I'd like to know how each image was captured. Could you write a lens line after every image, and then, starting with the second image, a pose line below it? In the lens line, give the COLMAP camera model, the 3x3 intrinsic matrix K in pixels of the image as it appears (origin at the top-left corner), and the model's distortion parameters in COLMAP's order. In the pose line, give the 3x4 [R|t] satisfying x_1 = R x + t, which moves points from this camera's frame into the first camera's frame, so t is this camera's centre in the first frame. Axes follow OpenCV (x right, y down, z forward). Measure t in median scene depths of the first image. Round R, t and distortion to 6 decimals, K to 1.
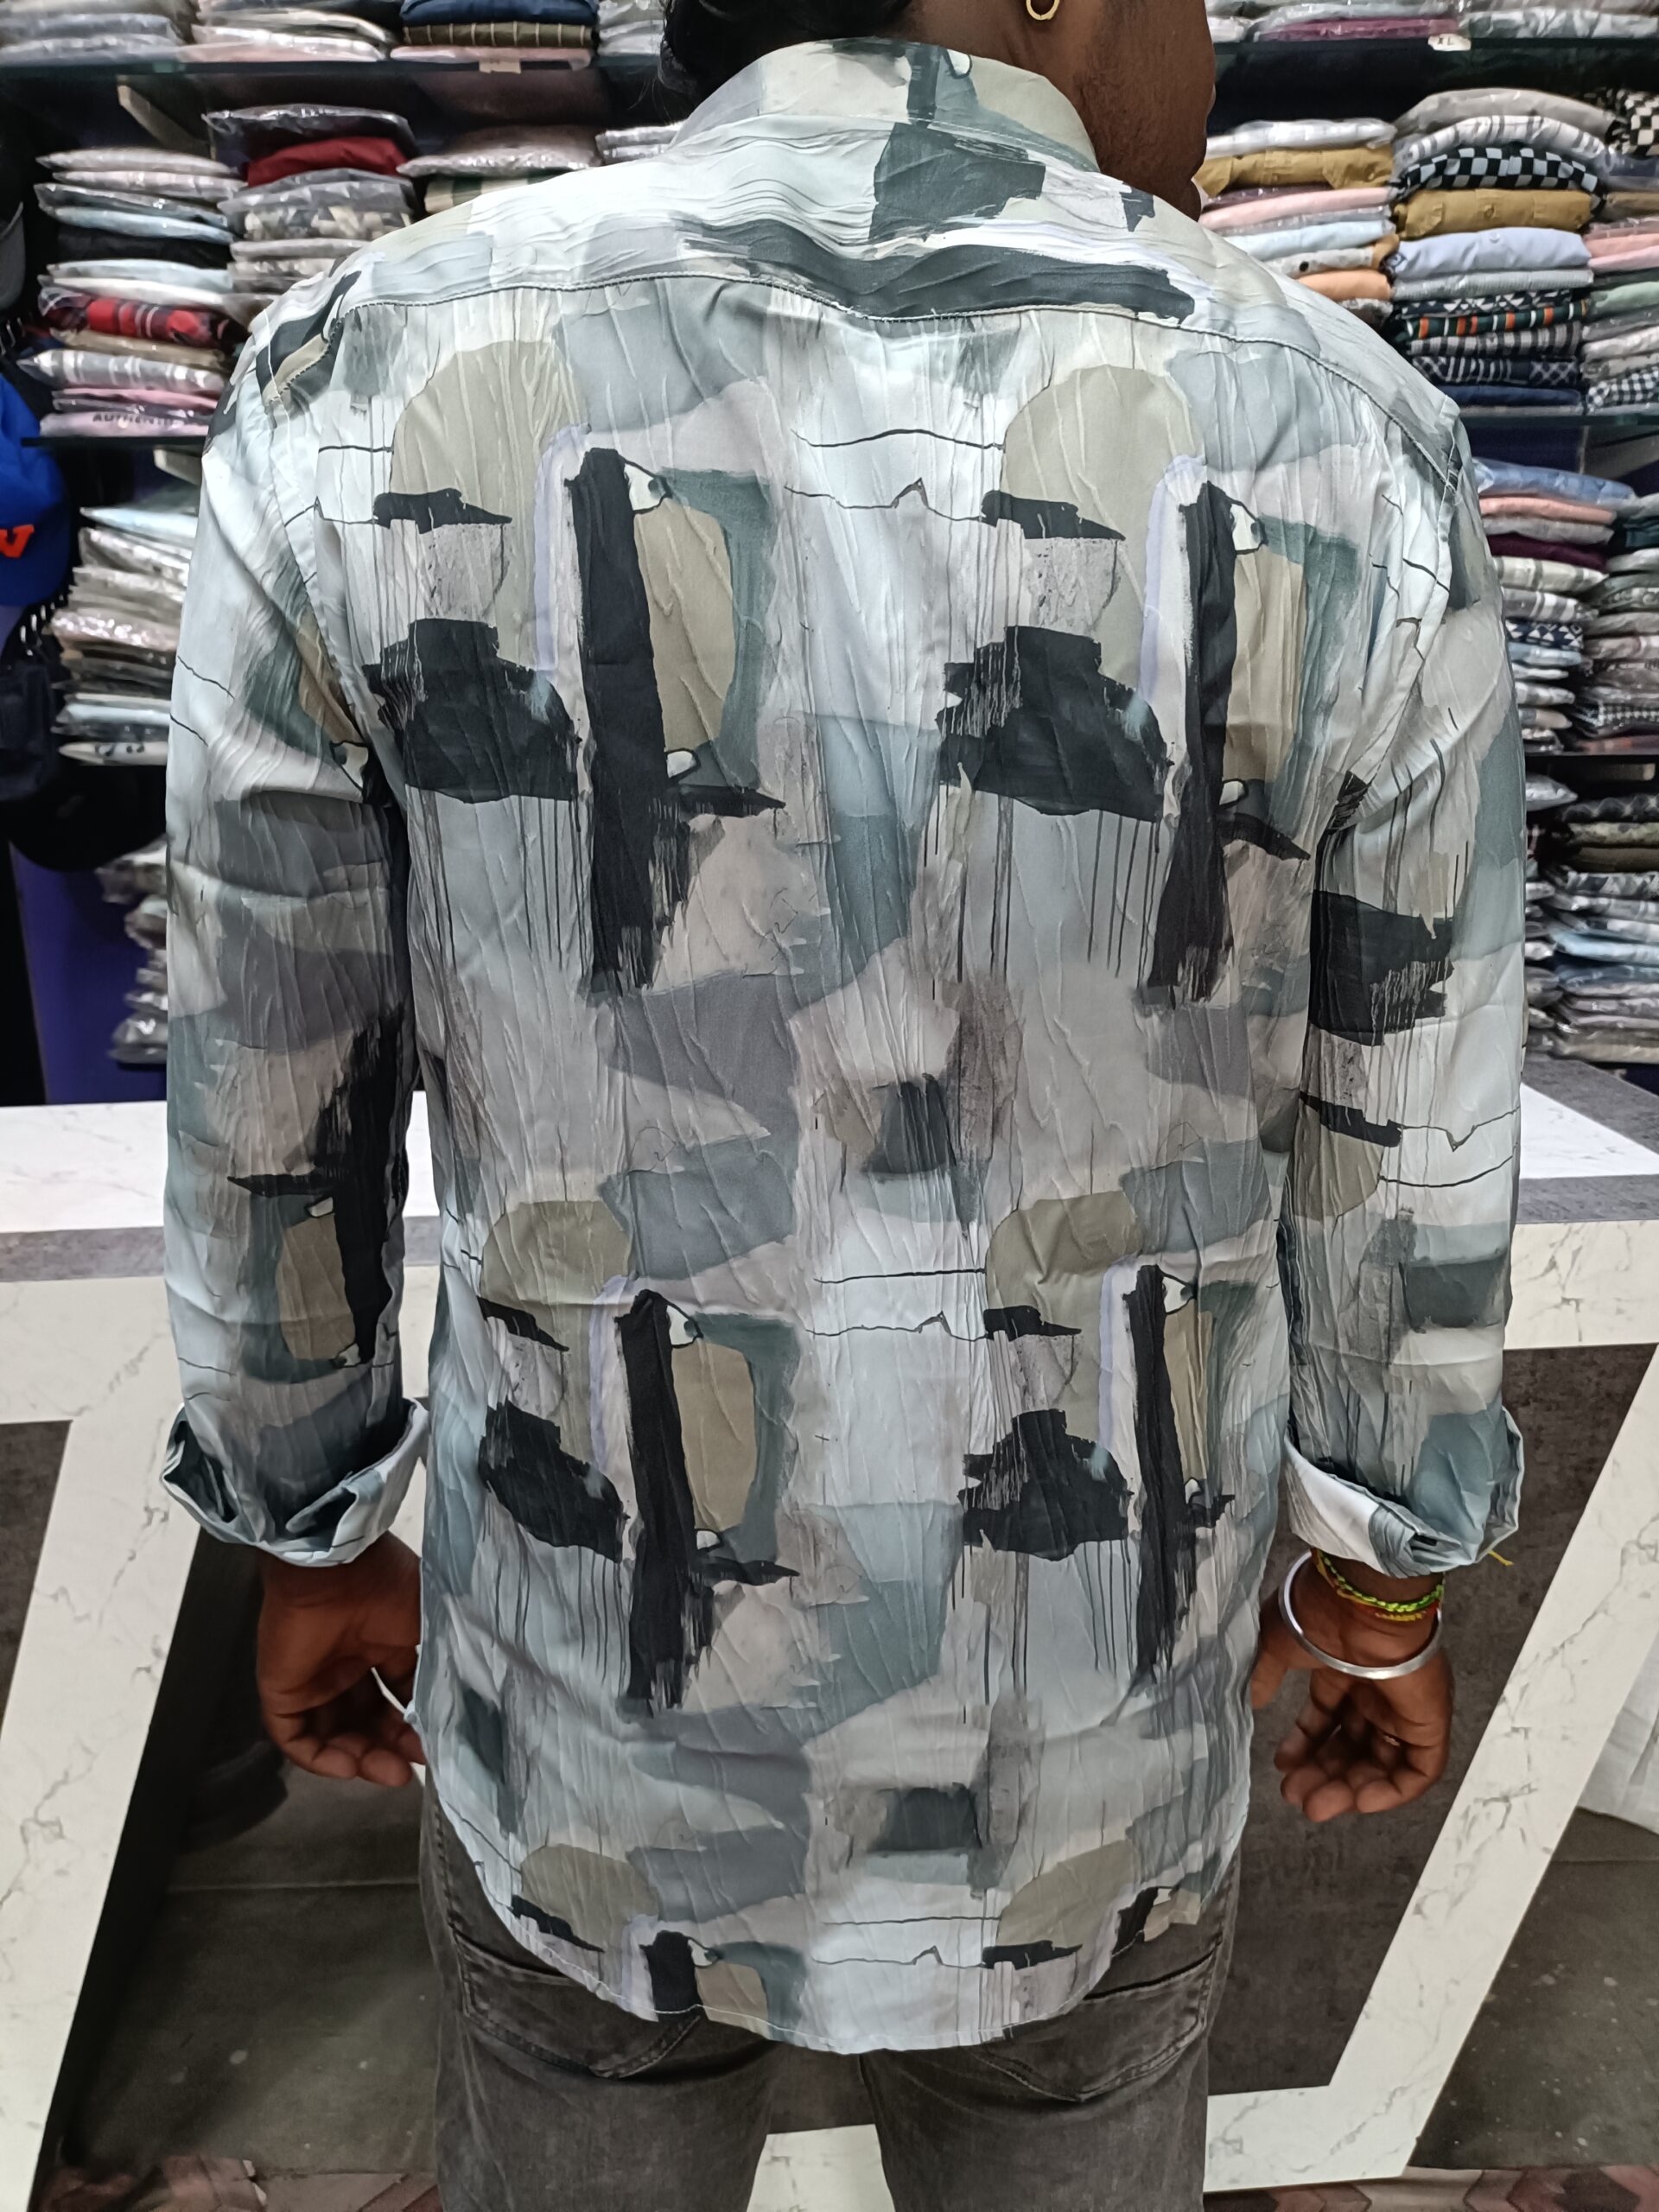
lens RADIAL K [[1601.8, 0, 831.6], [0, 1601.8, 1118.0], [0, 0, 1]] dist [0.022665, -0.016585]
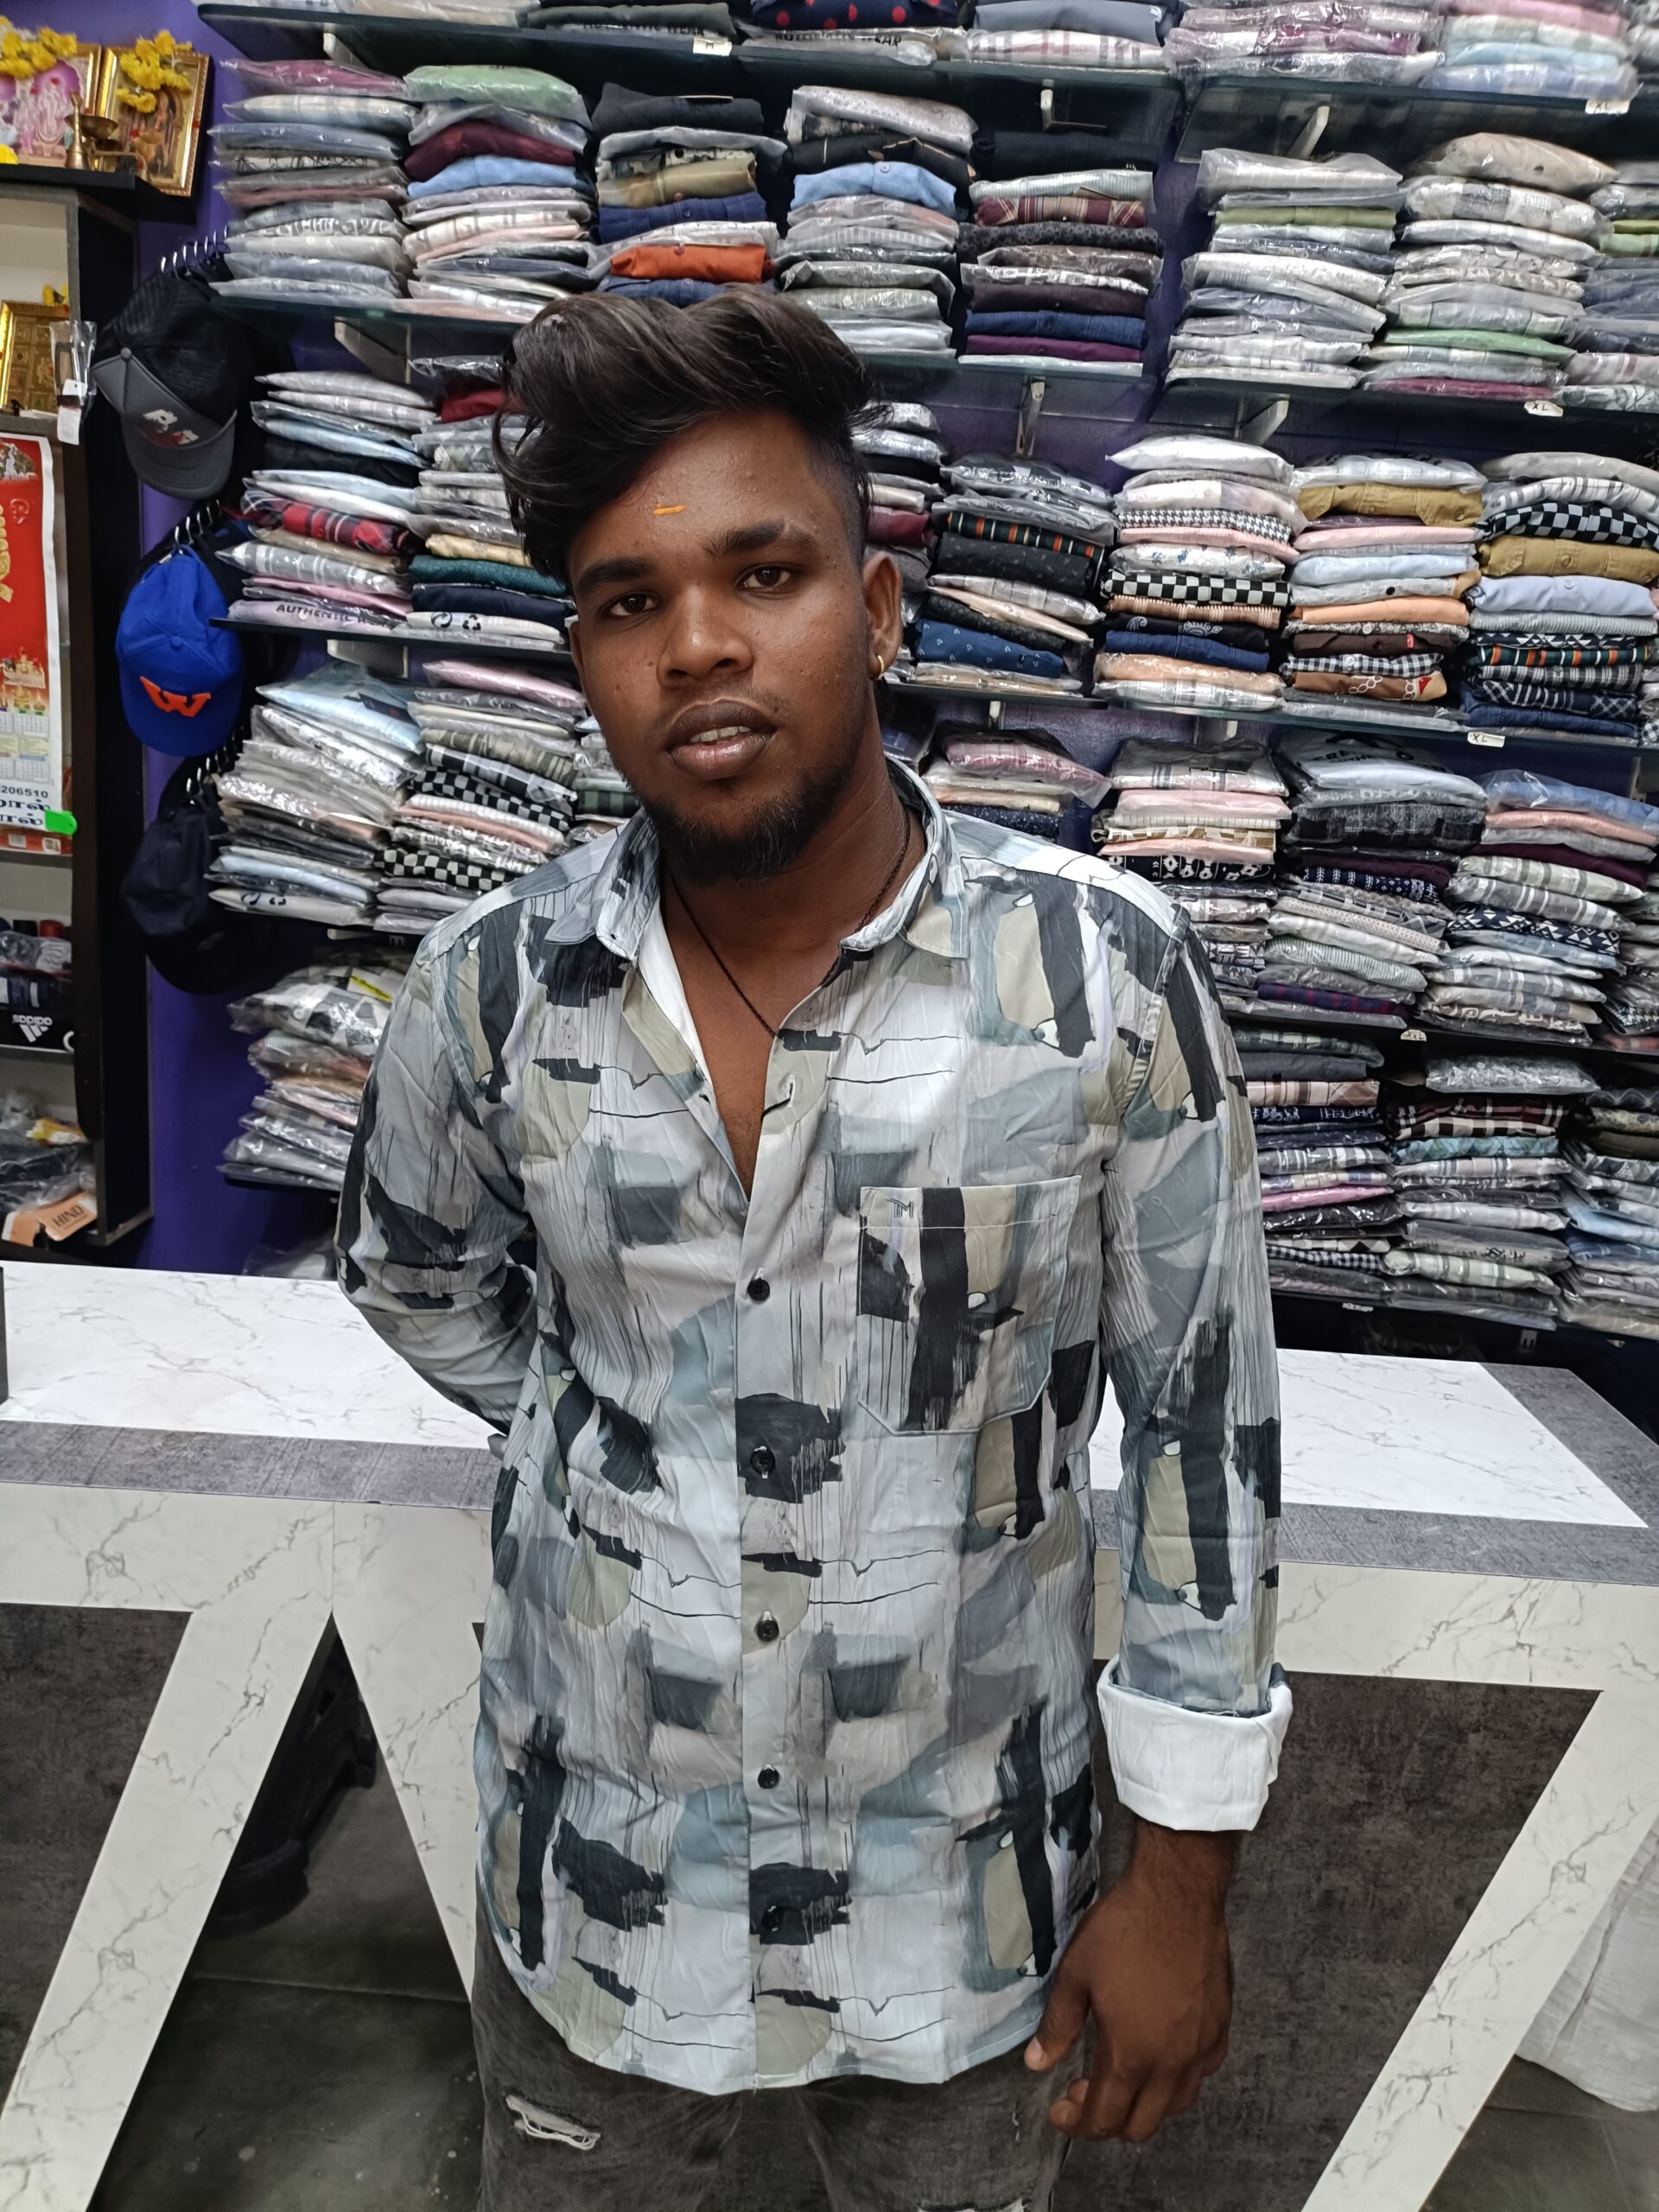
lens RADIAL K [[1601.8, 0, 832.2], [0, 1601.8, 1111.4], [0, 0, 1]] dist [0.022665, -0.016585]
pose [[0.993992, 0.106688, -0.024434, -0.017921], [-0.107318, 0.993882, -0.026112, -0.108338], [0.021498, 0.028577, 0.999360, -0.084012]]
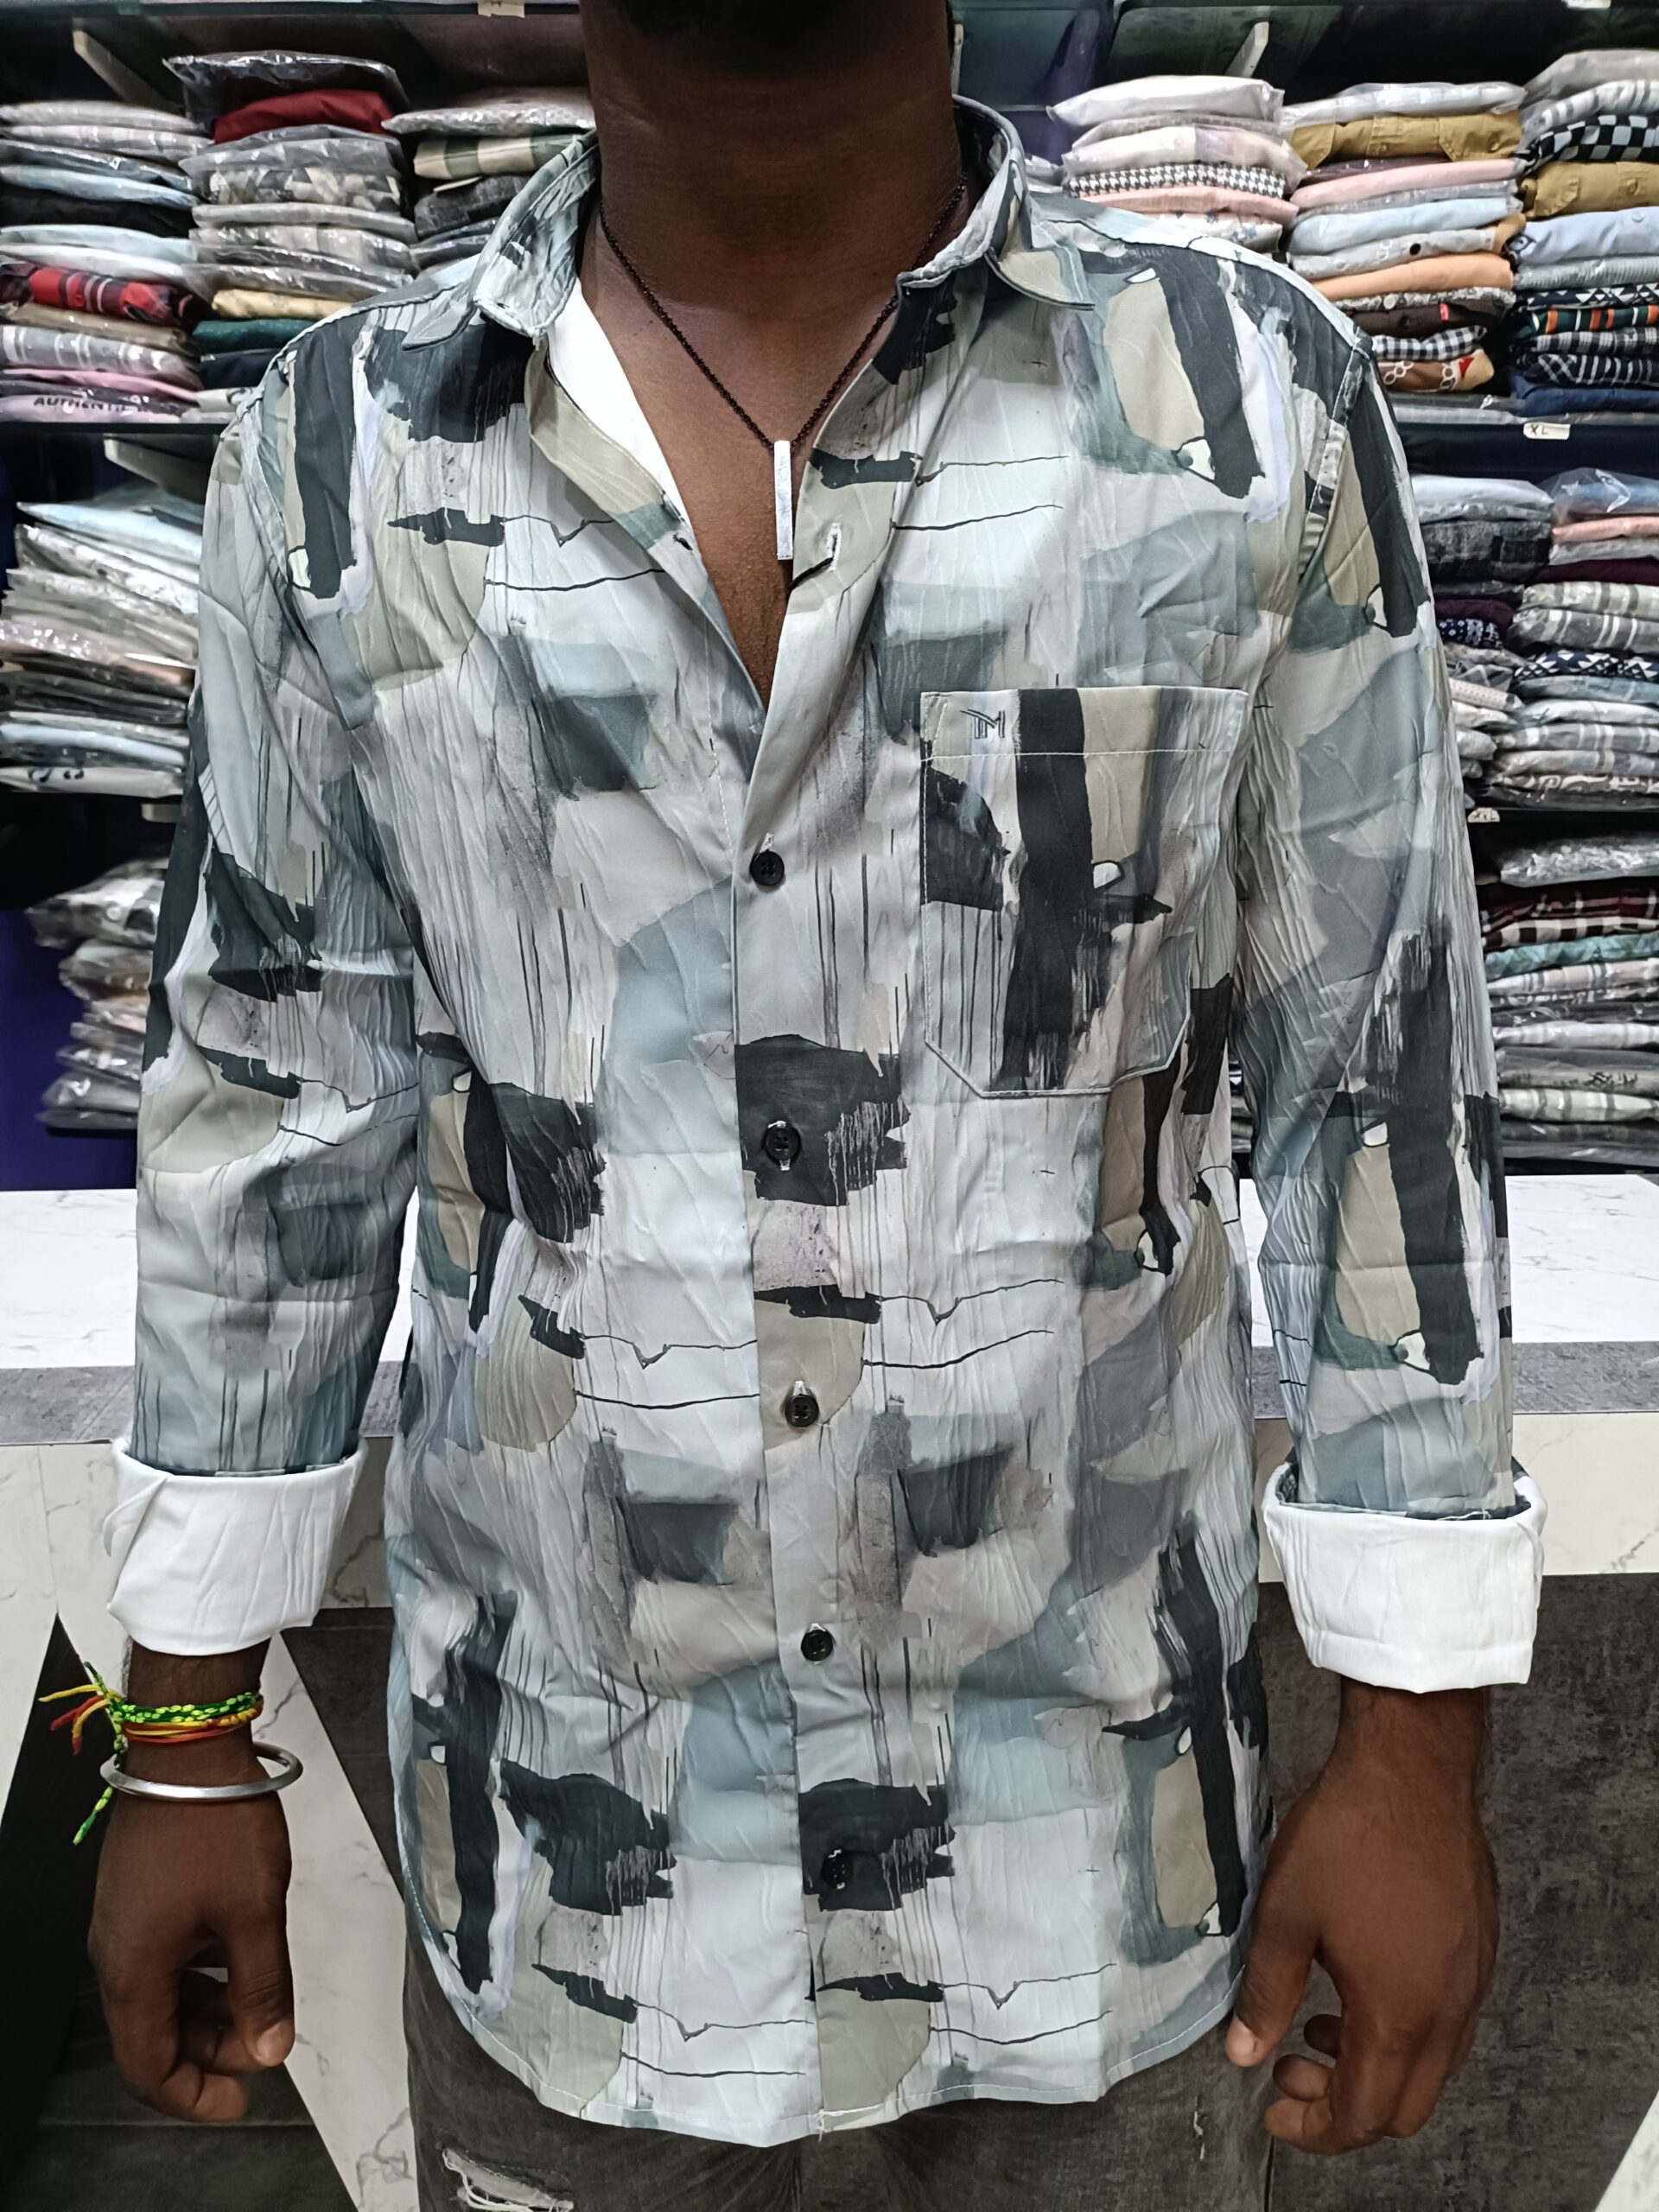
lens RADIAL K [[1601.8, 0, 832.1], [0, 1601.8, 1118.4], [0, 0, 1]] dist [0.022665, -0.016585]
pose [[0.999692, 0.021681, -0.012084, -0.001504], [-0.022050, 0.999265, -0.031351, -0.024013], [0.011396, 0.031608, 0.999435, 0.138340]]
